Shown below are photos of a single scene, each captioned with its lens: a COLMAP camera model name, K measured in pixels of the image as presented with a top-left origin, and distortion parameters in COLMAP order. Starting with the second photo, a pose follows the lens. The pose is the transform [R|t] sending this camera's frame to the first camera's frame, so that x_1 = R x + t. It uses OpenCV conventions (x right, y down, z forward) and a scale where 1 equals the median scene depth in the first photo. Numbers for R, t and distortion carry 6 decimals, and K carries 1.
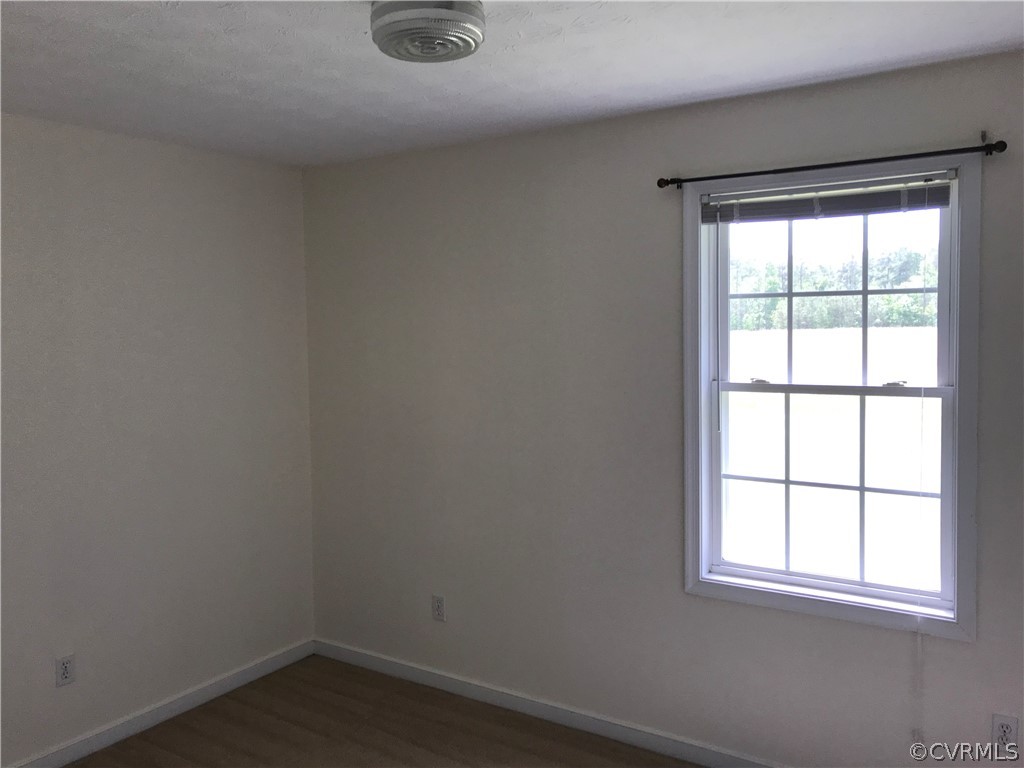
lens RADIAL K [[1117.3, 0, 512.1], [0, 1117.3, 385.1], [0, 0, 1]] dist [-0.014985, 0.000000]
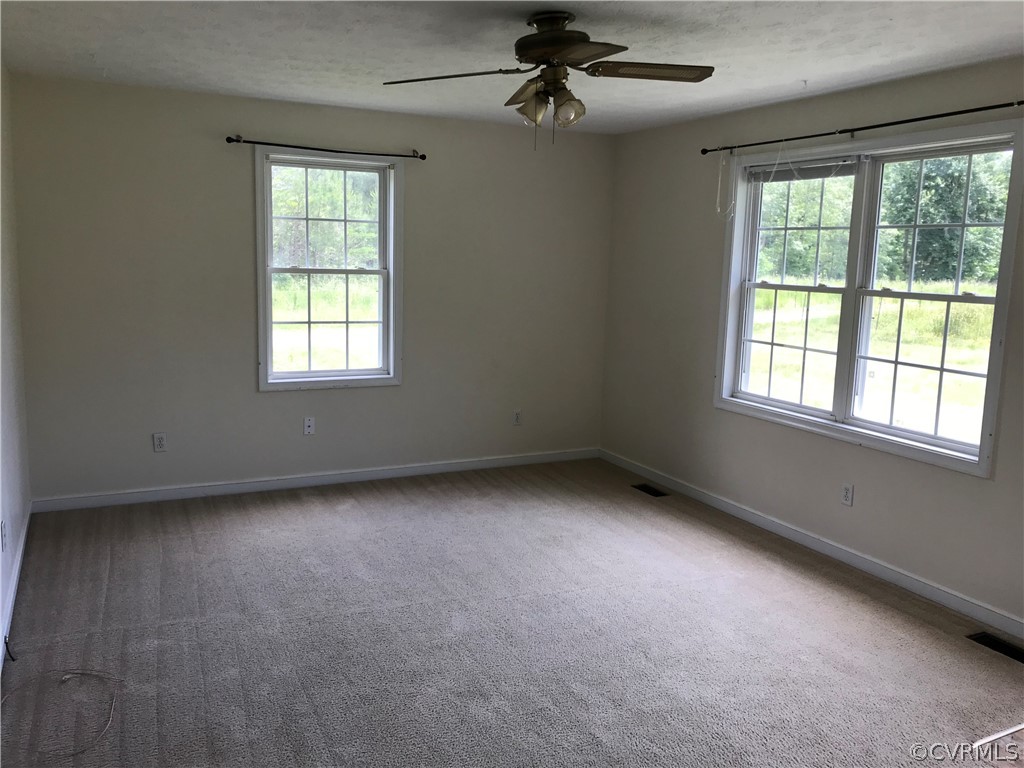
lens RADIAL K [[877.6, 0, 512.0], [0, 877.6, 384.5], [0, 0, 1]] dist [0.005875, -0.004102]
pose [[0.919964, 0.083975, -0.382903, 0.413075], [-0.042425, 0.992377, 0.115707, 0.013461], [0.389701, -0.090201, 0.916513, -0.360027]]
